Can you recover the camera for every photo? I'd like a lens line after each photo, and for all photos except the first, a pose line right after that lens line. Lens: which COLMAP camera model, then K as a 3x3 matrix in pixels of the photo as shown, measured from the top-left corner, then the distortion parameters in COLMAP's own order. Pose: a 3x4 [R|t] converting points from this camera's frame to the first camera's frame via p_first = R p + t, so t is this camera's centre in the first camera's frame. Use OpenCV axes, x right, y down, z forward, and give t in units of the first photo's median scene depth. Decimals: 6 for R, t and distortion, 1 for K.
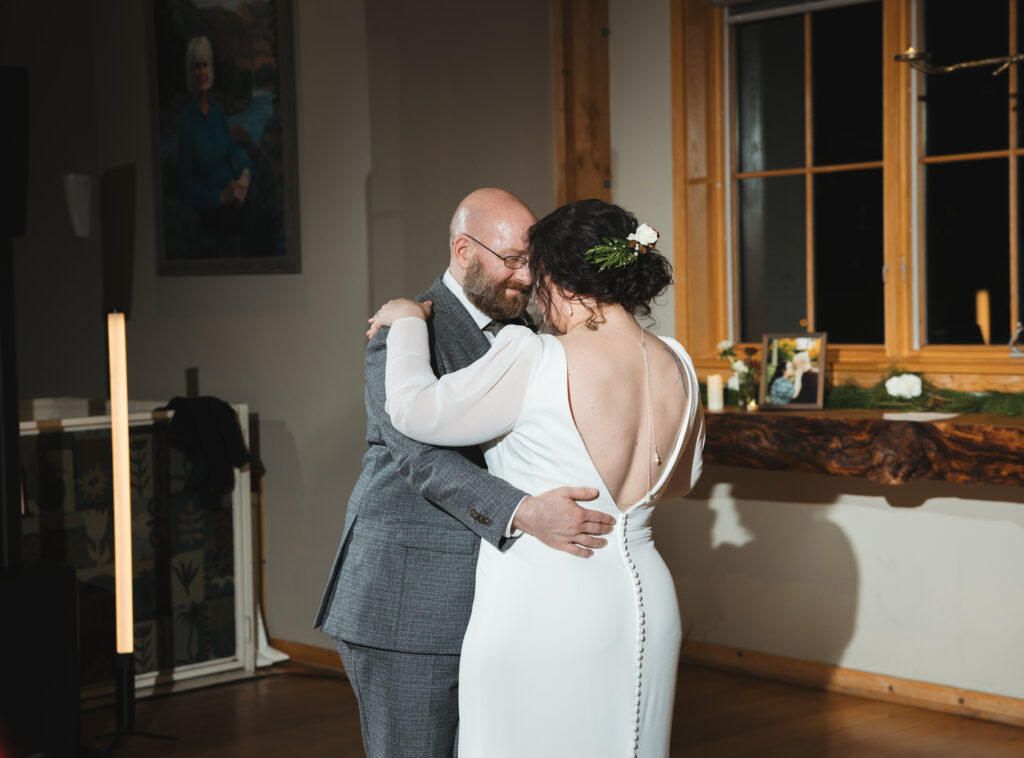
lens RADIAL K [[1783.8, 0, 512.6], [0, 1783.8, 373.8], [0, 0, 1]] dist [0.019744, 0.000000]
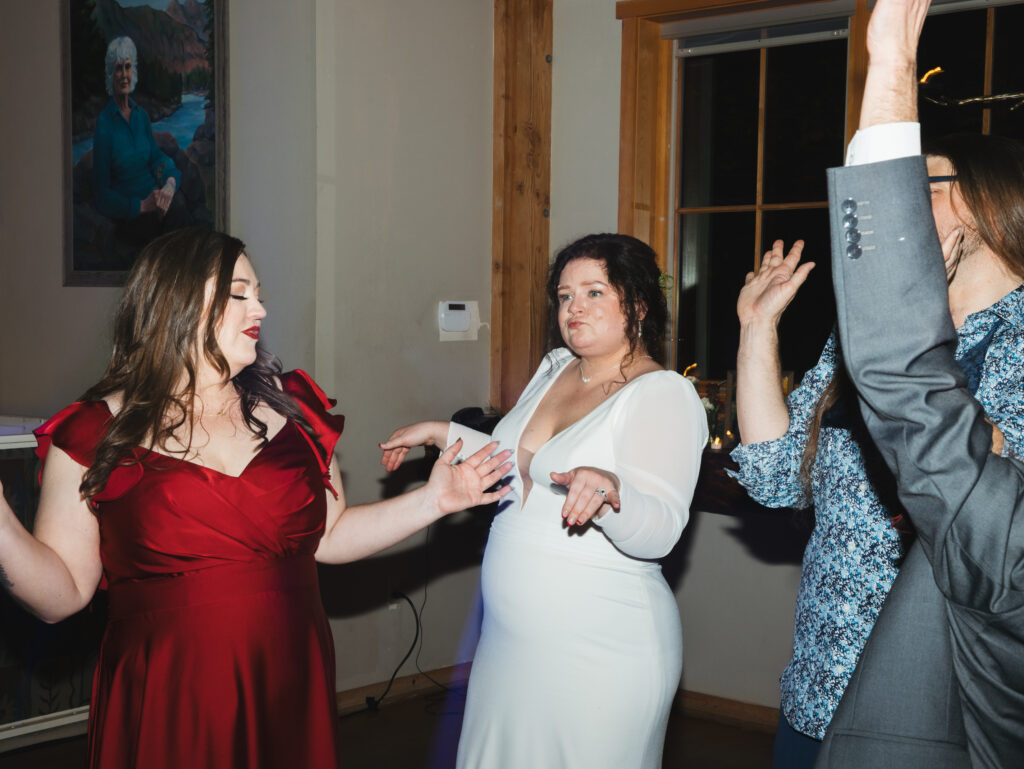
lens RADIAL K [[1460.0, 0, 510.2], [0, 1460.0, 392.1], [0, 0, 1]] dist [0.029442, 0.000000]
pose [[0.988226, 0.033204, 0.149358, -0.084161], [-0.033151, 0.999446, -0.002840, -0.003890], [-0.149370, -0.002144, 0.988779, 0.201425]]
